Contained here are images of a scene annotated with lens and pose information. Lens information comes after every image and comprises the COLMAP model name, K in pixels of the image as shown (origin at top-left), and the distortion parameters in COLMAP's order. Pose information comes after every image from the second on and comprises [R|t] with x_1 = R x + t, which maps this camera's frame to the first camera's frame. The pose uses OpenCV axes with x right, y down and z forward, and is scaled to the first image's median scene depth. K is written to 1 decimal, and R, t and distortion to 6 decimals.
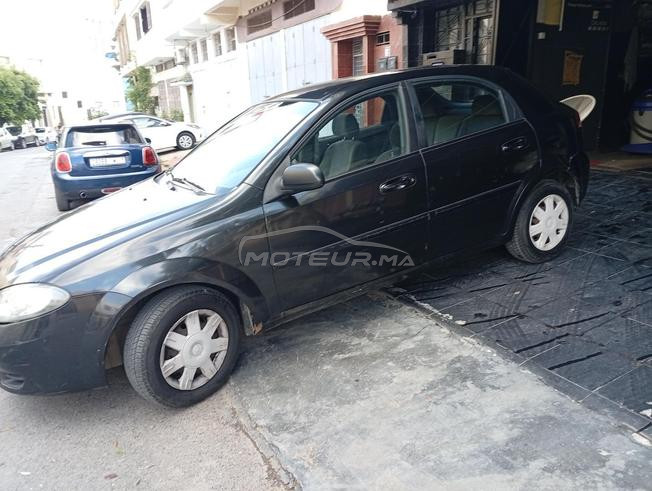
lens RADIAL K [[516.8, 0, 326.0], [0, 516.8, 245.5], [0, 0, 1]] dist [0.005373, 0.001098]
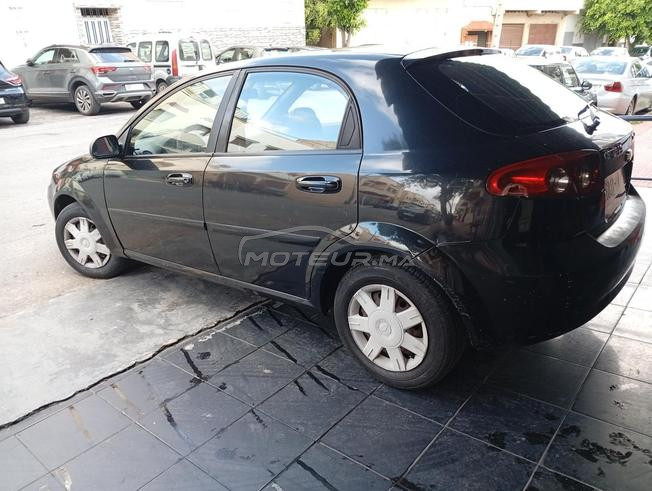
lens RADIAL K [[509.6, 0, 326.0], [0, 509.6, 245.5], [0, 0, 1]] dist [-0.052886, 0.002624]
pose [[0.408101, 0.398690, -0.821279, 1.052350], [-0.273897, 0.911630, 0.306449, -0.365121], [0.870881, 0.099884, 0.481238, 0.786358]]
